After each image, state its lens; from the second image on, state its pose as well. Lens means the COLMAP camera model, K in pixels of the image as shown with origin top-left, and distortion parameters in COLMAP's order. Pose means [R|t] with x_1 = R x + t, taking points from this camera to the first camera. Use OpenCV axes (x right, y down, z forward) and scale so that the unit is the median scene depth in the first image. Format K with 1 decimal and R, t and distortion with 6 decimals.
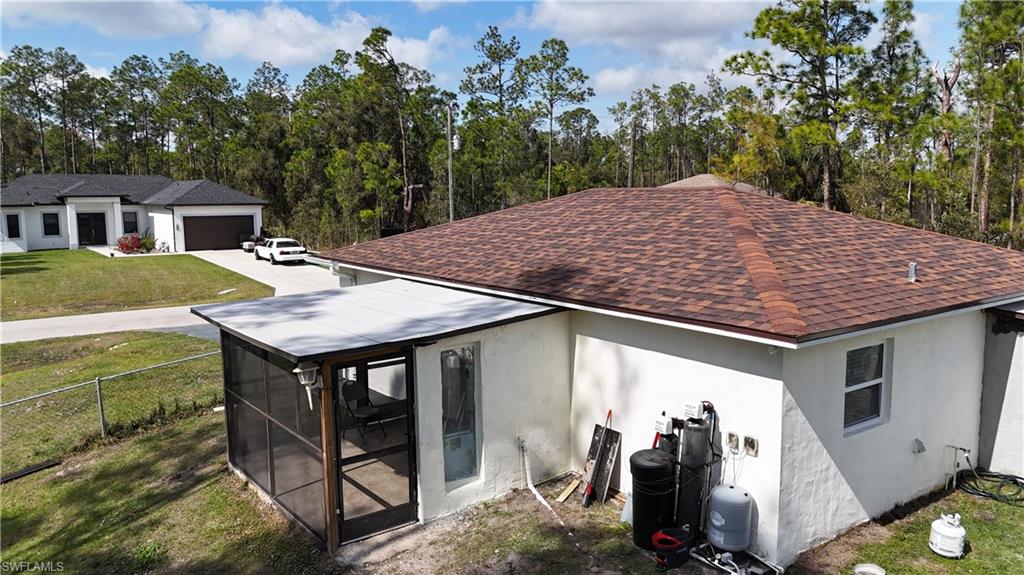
lens RADIAL K [[754.4, 0, 512.8], [0, 754.4, 284.2], [0, 0, 1]] dist [0.081996, -0.086835]
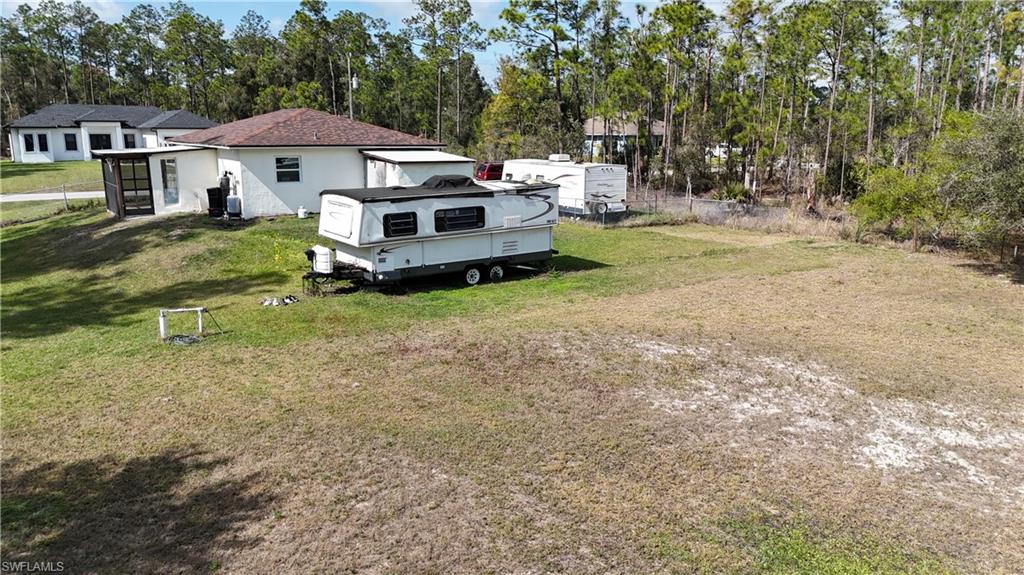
lens RADIAL K [[754.4, 0, 512.8], [0, 754.4, 284.2], [0, 0, 1]] dist [0.081996, -0.086835]
pose [[0.998997, 0.017142, -0.041374, 0.197450], [-0.013788, 0.996697, 0.080029, 0.043721], [0.042609, -0.079378, 0.995934, -0.277671]]
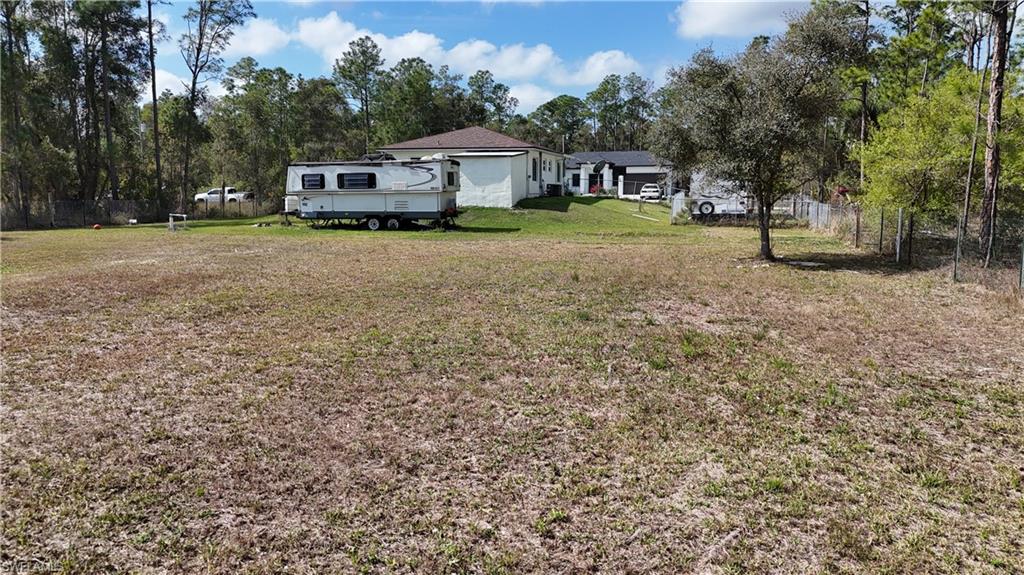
lens RADIAL K [[755.0, 0, 513.0], [0, 755.0, 289.2], [0, 0, 1]] dist [0.061052, -0.054185]
pose [[0.641032, 0.107295, -0.759977, 0.554760], [-0.095994, 0.993613, 0.059311, 0.069225], [0.761487, 0.034933, 0.647238, -0.190365]]
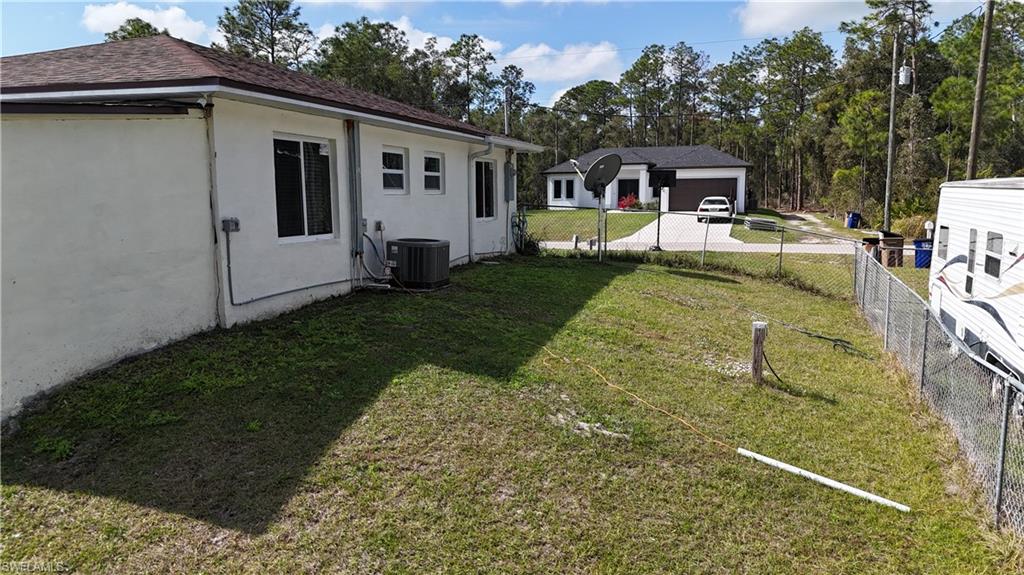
lens RADIAL K [[754.4, 0, 512.8], [0, 754.4, 284.2], [0, 0, 1]] dist [0.081996, -0.086835]
pose [[0.596980, 0.101170, -0.795851, 0.246674], [-0.093793, 0.994015, 0.056006, 0.016074], [0.796754, 0.041211, 0.602896, 0.145602]]
